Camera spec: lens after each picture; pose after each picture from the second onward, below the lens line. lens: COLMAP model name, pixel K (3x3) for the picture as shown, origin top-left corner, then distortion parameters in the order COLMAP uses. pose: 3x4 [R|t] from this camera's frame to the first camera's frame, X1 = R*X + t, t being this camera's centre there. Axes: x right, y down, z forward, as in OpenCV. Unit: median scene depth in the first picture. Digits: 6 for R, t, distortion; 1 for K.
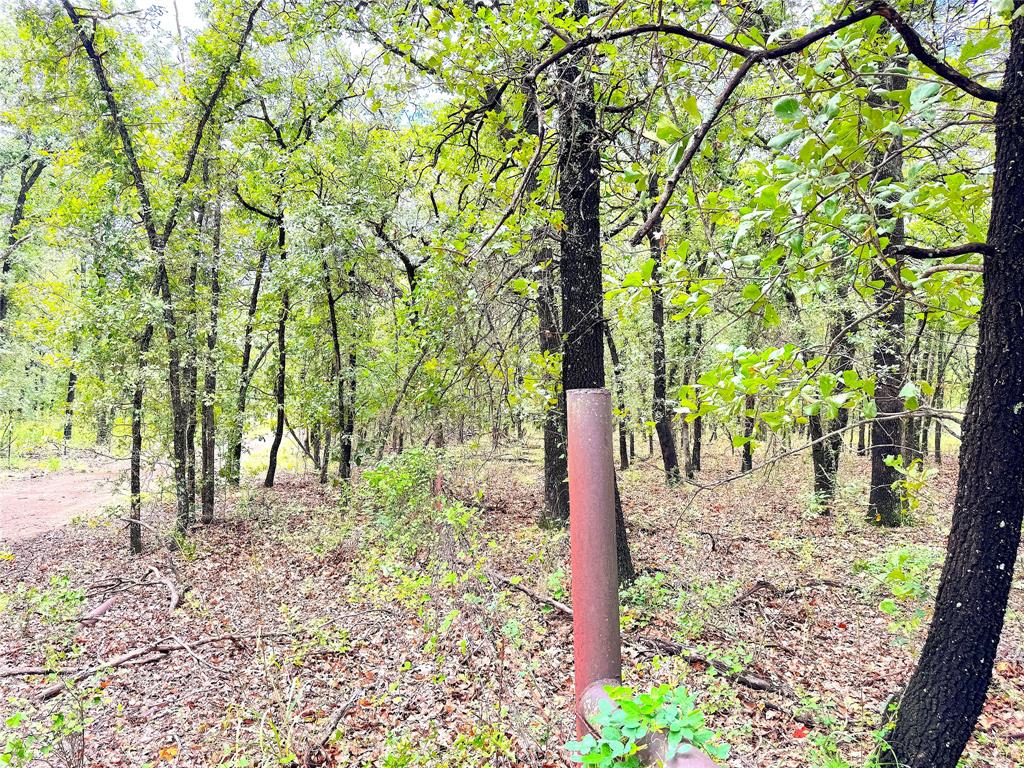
lens RADIAL K [[721.0, 0, 512.0], [0, 721.0, 384.0], [0, 0, 1]] dist [-0.000914, -0.007092]
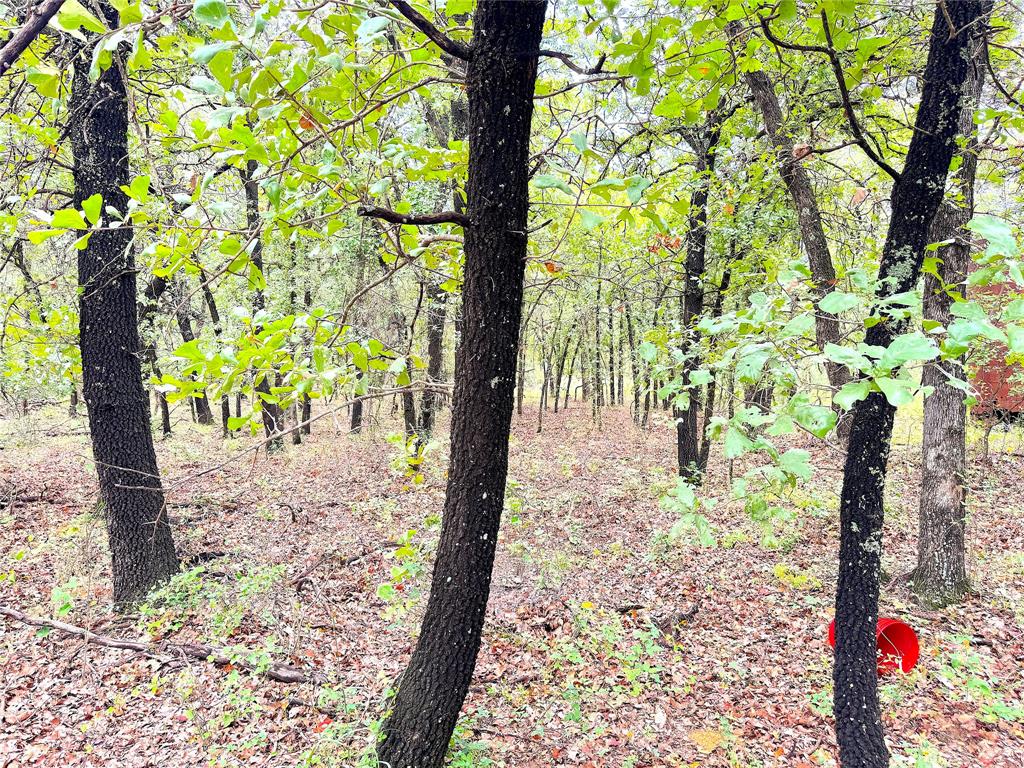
lens RADIAL K [[709.5, 0, 512.0], [0, 709.5, 384.0], [0, 0, 1]] dist [0.066363, -0.086315]
pose [[0.874066, -0.024213, 0.485204, 0.172984], [-0.003366, 0.998431, 0.055889, -0.014082], [-0.485796, -0.050484, 0.872613, 0.084781]]
